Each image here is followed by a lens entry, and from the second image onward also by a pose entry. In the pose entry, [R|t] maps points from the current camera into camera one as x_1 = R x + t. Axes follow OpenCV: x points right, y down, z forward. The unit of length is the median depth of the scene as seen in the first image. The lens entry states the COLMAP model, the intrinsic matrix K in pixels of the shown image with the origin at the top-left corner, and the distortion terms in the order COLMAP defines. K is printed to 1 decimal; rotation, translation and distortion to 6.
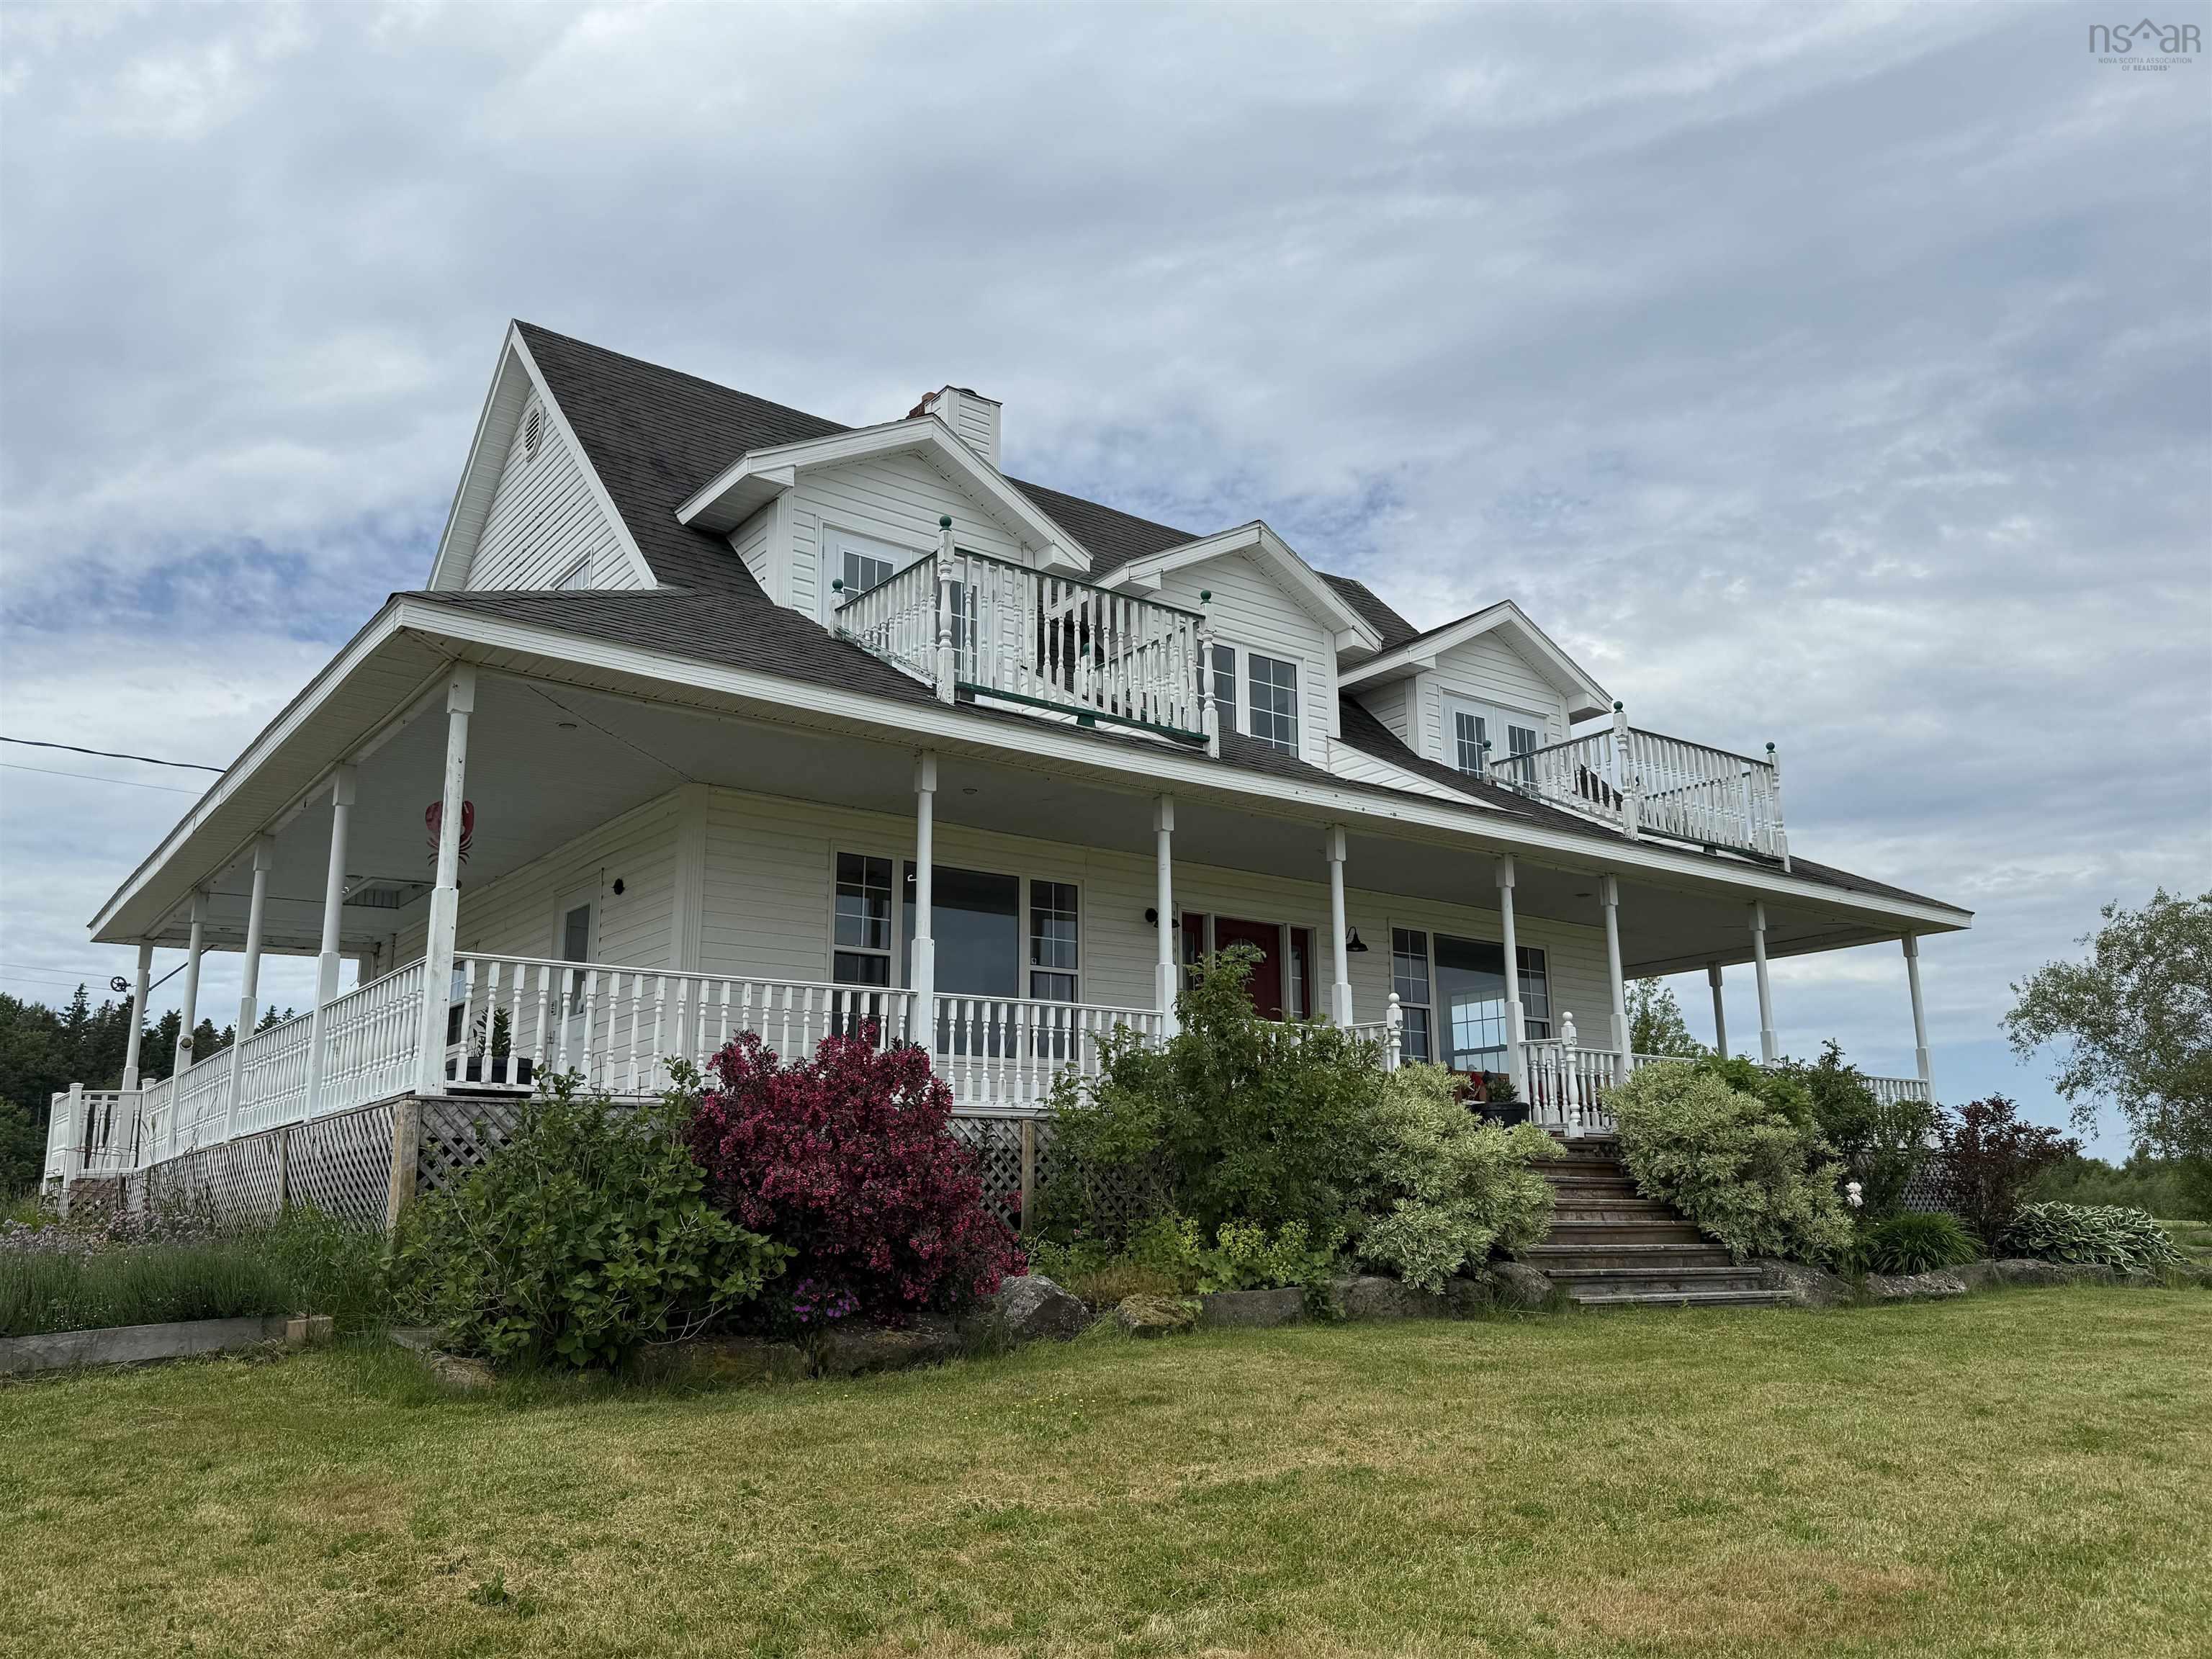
lens RADIAL K [[1726.2, 0, 1106.0], [0, 1726.2, 829.5], [0, 0, 1]] dist [-0.001930, -0.003040]
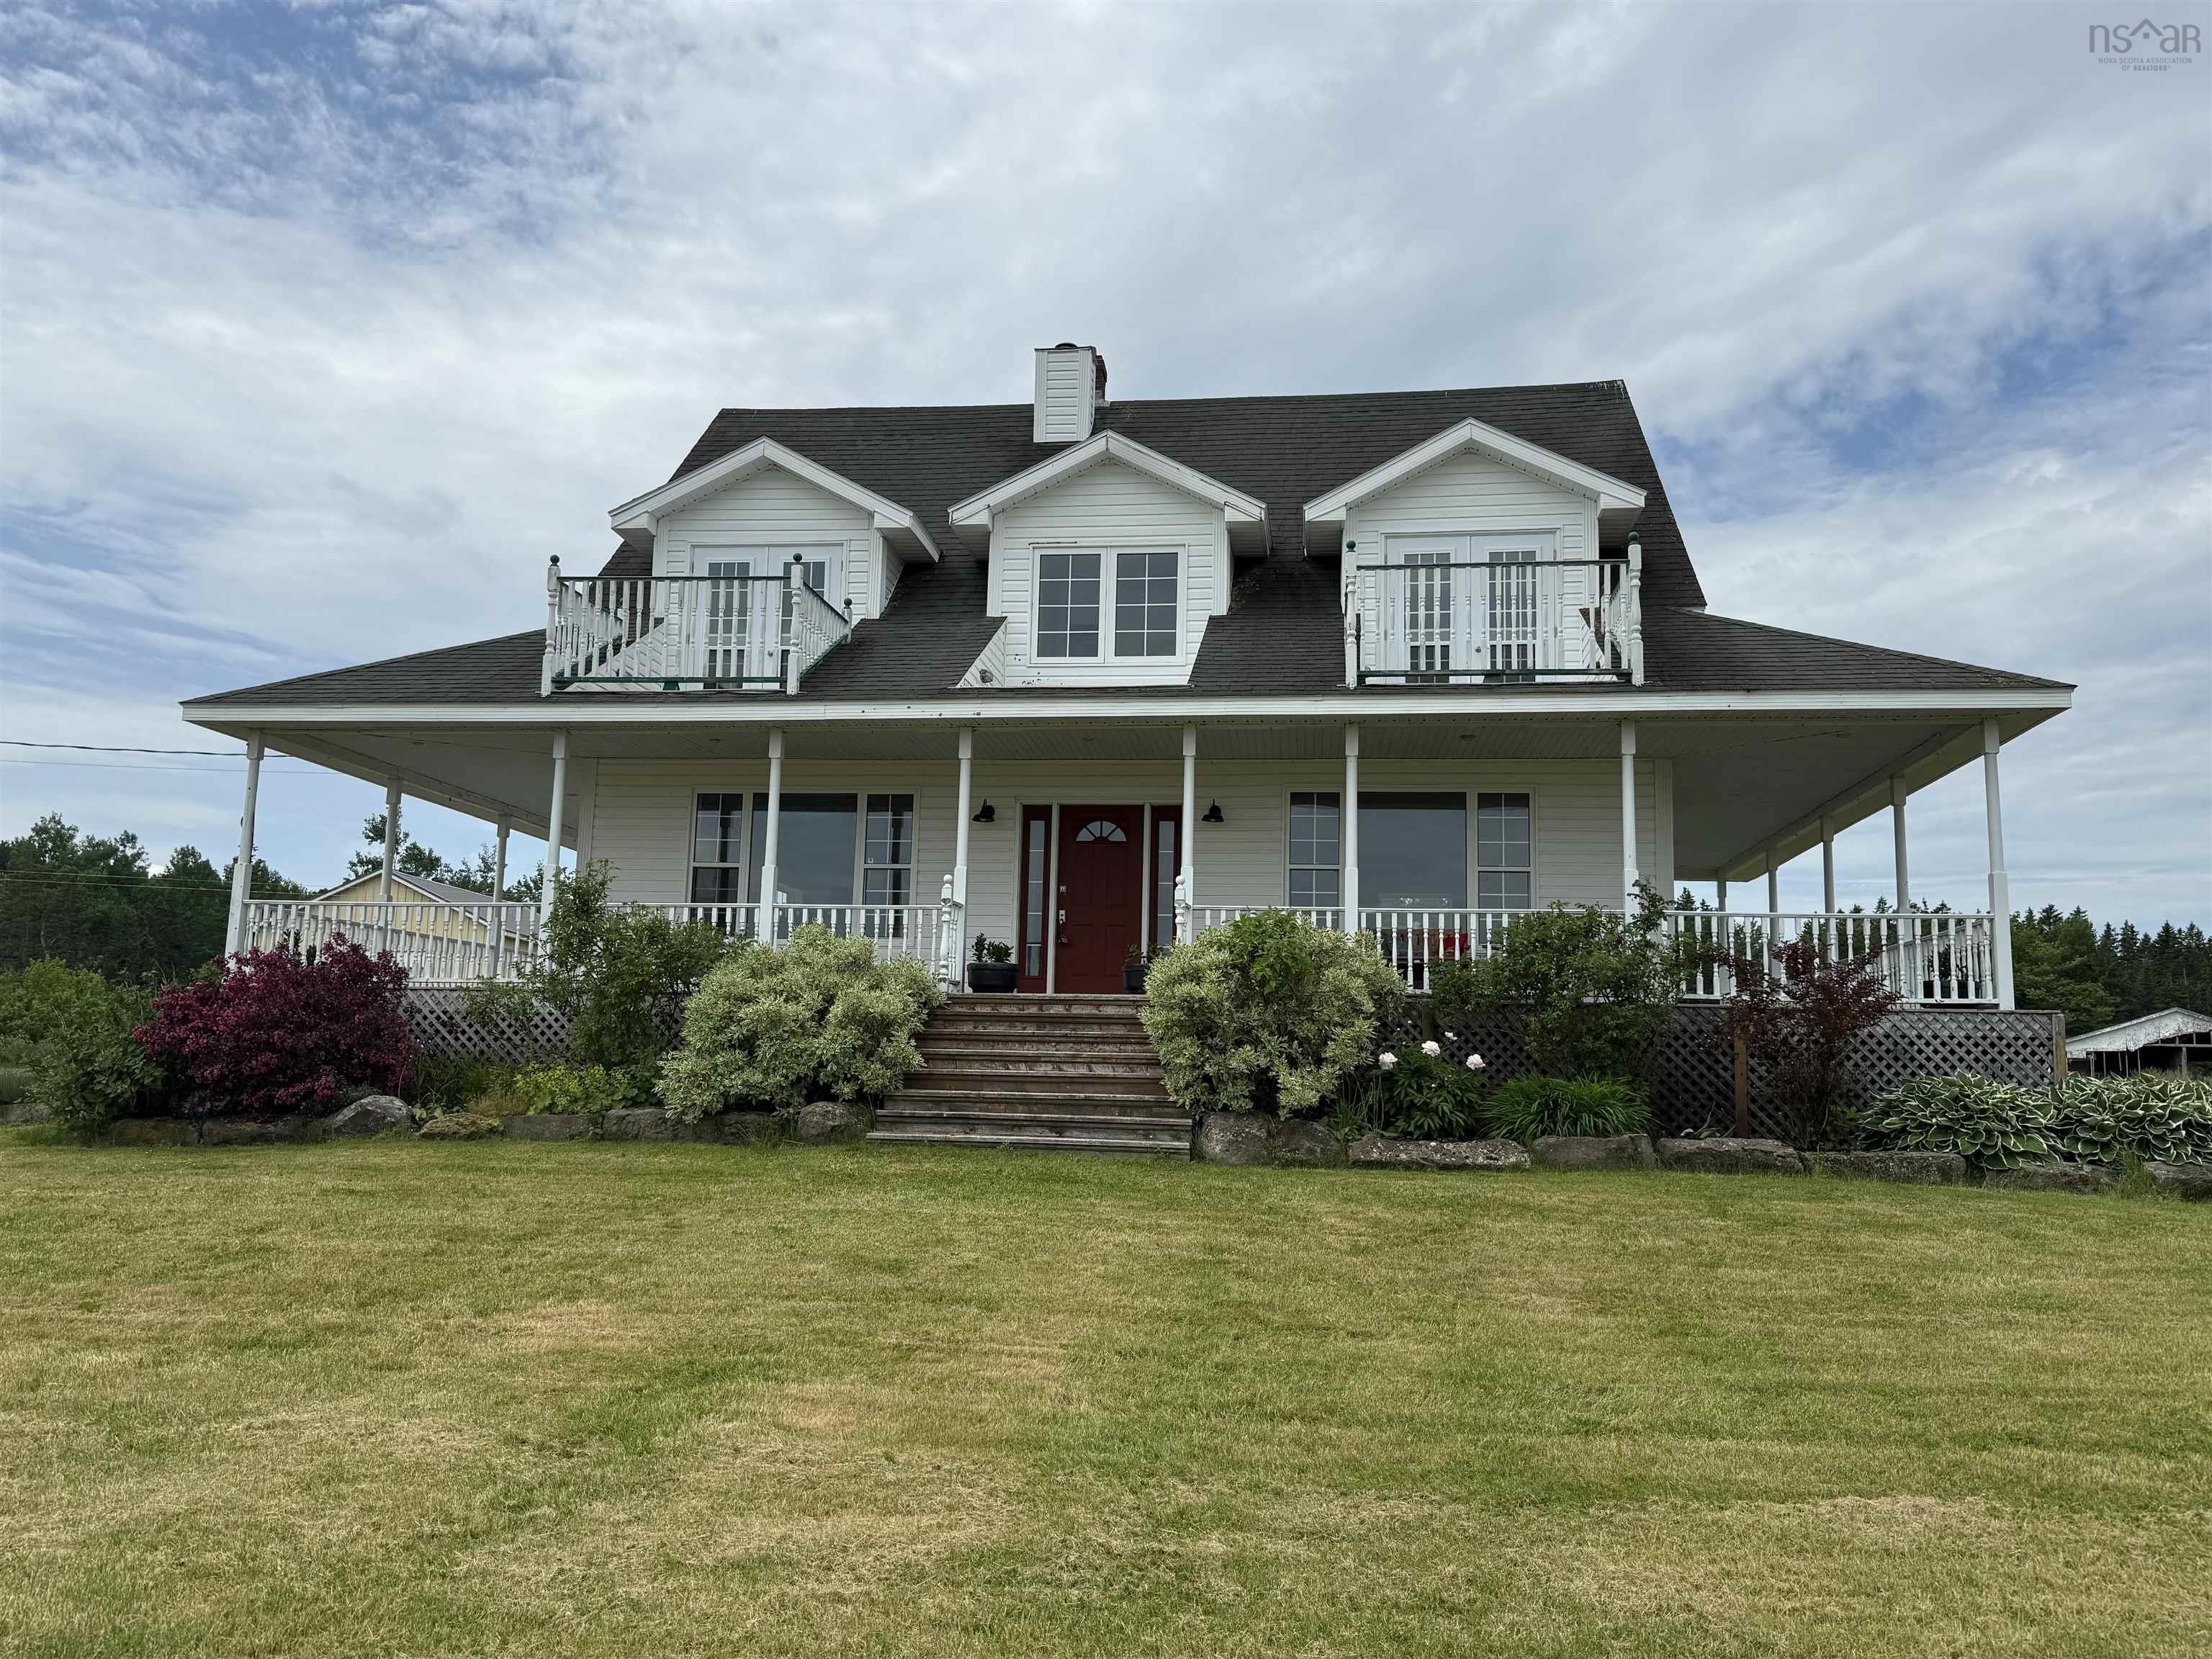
lens RADIAL K [[1726.2, 0, 1106.0], [0, 1726.2, 829.5], [0, 0, 1]] dist [-0.001930, -0.003040]
pose [[0.706080, -0.115482, -0.698652, 0.924375], [0.127744, 0.991199, -0.034735, 0.114717], [0.696514, -0.064722, 0.714618, 0.286754]]
